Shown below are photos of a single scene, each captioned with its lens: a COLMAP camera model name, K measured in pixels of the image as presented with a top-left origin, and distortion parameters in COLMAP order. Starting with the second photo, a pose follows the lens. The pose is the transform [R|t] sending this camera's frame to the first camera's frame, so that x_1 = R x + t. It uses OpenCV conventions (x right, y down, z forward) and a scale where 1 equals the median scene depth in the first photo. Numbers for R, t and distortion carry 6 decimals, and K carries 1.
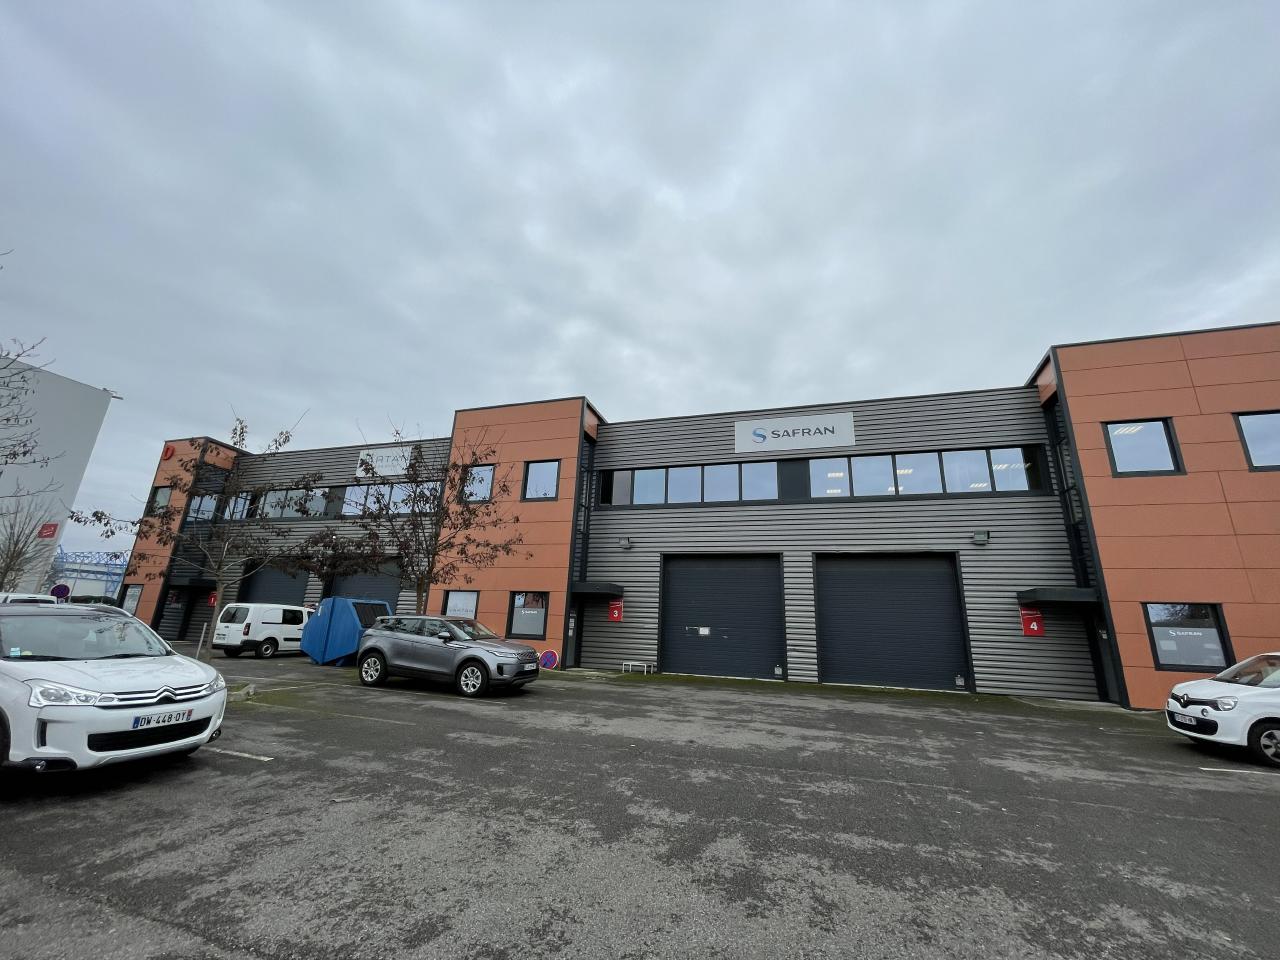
lens RADIAL K [[518.9, 0, 643.3], [0, 518.9, 478.9], [0, 0, 1]] dist [-0.003622, 0.000248]
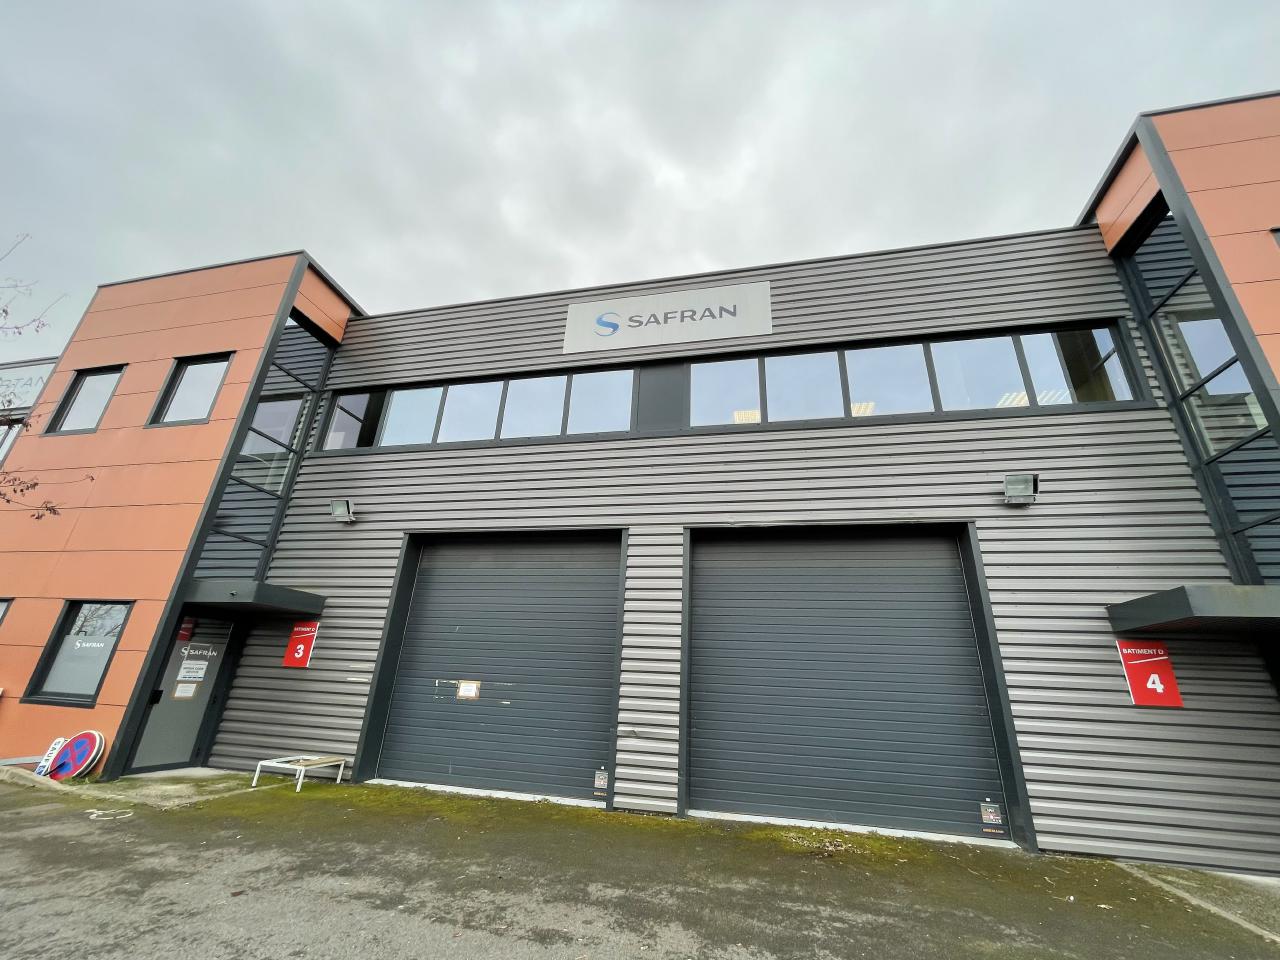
lens RADIAL K [[518.9, 0, 643.3], [0, 518.9, 478.9], [0, 0, 1]] dist [-0.003622, 0.000248]
pose [[0.995706, 0.040307, 0.083333, 0.254018], [-0.032158, 0.994772, -0.096922, 0.151479], [-0.086804, 0.093826, 0.991797, 0.528673]]
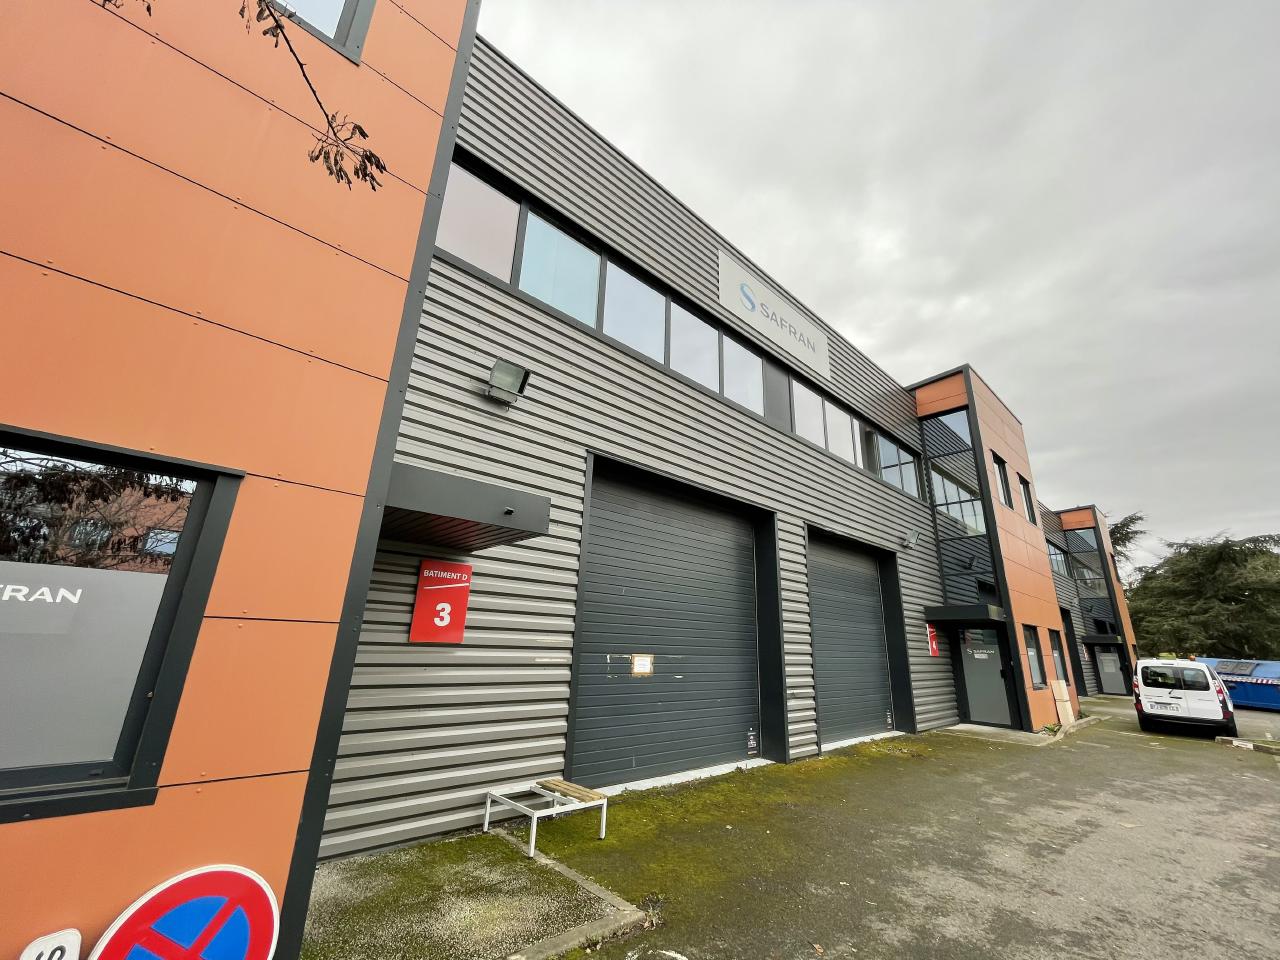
lens RADIAL K [[518.9, 0, 643.3], [0, 518.9, 478.9], [0, 0, 1]] dist [-0.003622, 0.000248]
pose [[0.491890, 0.243470, 0.835923, -0.275808], [-0.255431, 0.958212, -0.128782, 0.226185], [-0.832346, -0.150173, 0.533525, 0.880647]]
